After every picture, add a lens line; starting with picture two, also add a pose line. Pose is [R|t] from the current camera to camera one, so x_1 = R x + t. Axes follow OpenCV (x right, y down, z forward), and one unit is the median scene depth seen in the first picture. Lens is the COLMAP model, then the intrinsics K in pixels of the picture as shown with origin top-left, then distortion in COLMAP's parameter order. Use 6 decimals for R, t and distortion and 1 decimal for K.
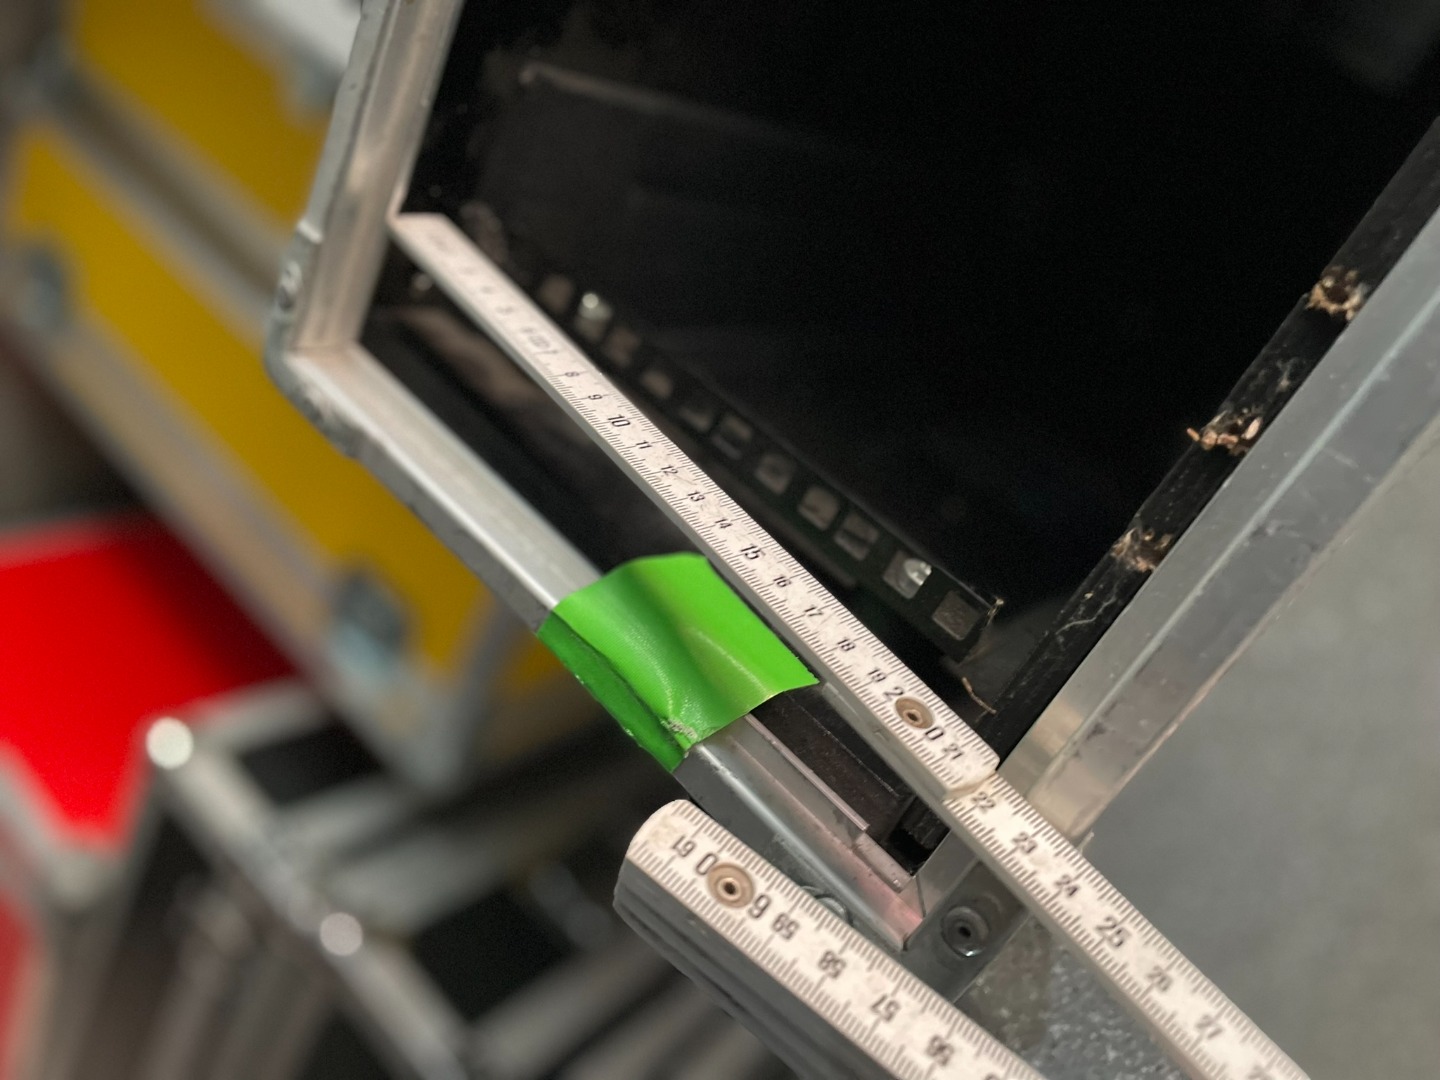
lens RADIAL K [[1114.1, 0, 720.0], [0, 1114.1, 540.0], [0, 0, 1]] dist [0.036012, -0.035926]
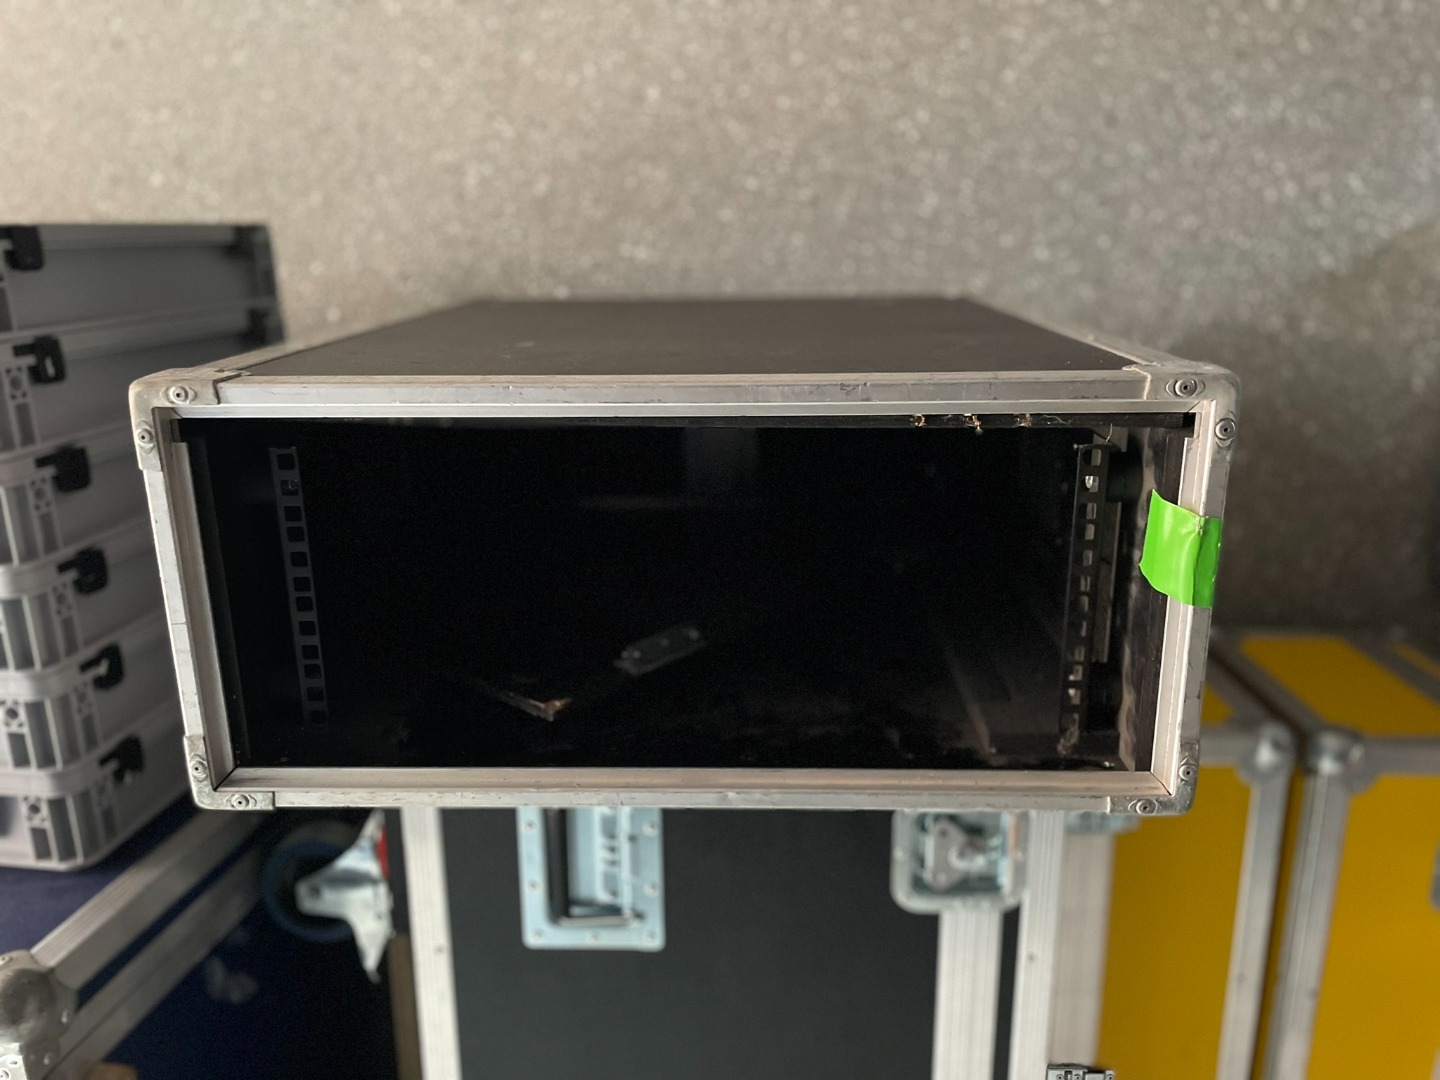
lens RADIAL K [[1039.4, 0, 720.0], [0, 1039.4, 540.0], [0, 0, 1]] dist [-0.000399, -0.003201]
pose [[-0.420782, -0.833553, 0.357955, -0.408723], [0.755528, -0.540416, -0.370307, 0.199692], [0.502115, 0.114627, 0.857170, -1.321707]]
